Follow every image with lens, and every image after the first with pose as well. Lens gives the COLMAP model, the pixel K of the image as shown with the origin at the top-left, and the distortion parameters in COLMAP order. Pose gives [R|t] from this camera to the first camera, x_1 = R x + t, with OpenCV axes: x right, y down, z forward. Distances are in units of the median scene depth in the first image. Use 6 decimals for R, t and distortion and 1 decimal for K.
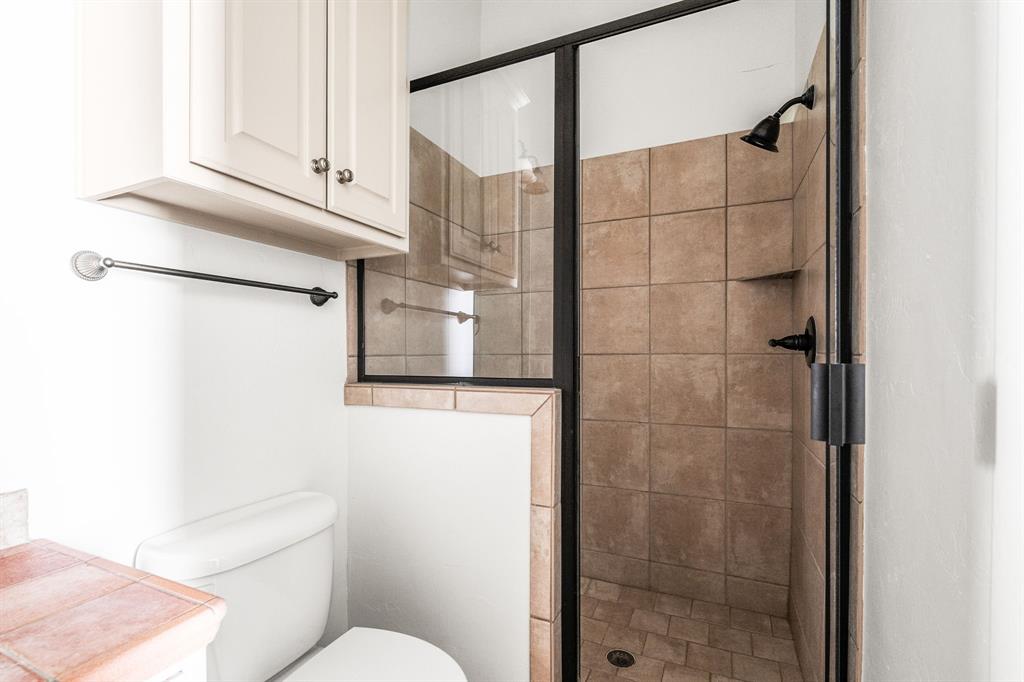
lens RADIAL K [[459.4, 0, 515.7], [0, 459.4, 337.1], [0, 0, 1]] dist [-0.000822, -0.000004]
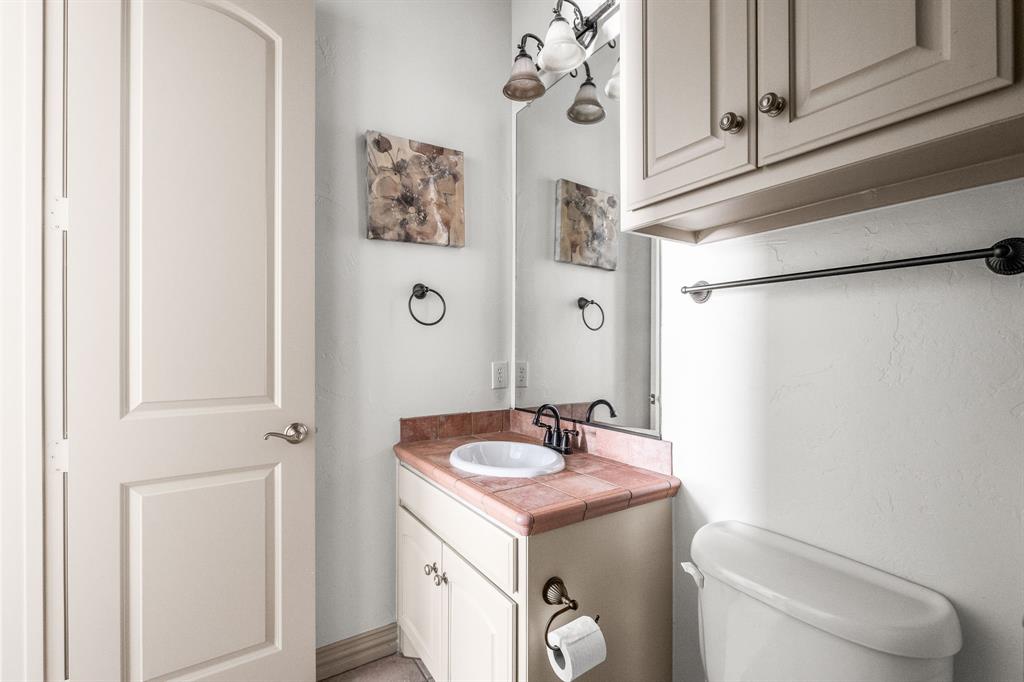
lens RADIAL K [[459.4, 0, 515.7], [0, 459.4, 337.1], [0, 0, 1]] dist [-0.000822, -0.000004]
pose [[-0.547299, -0.004850, -0.836923, 0.697701], [0.024910, 0.999446, -0.022082, -0.005034], [0.836567, -0.032934, -0.546874, 1.854738]]
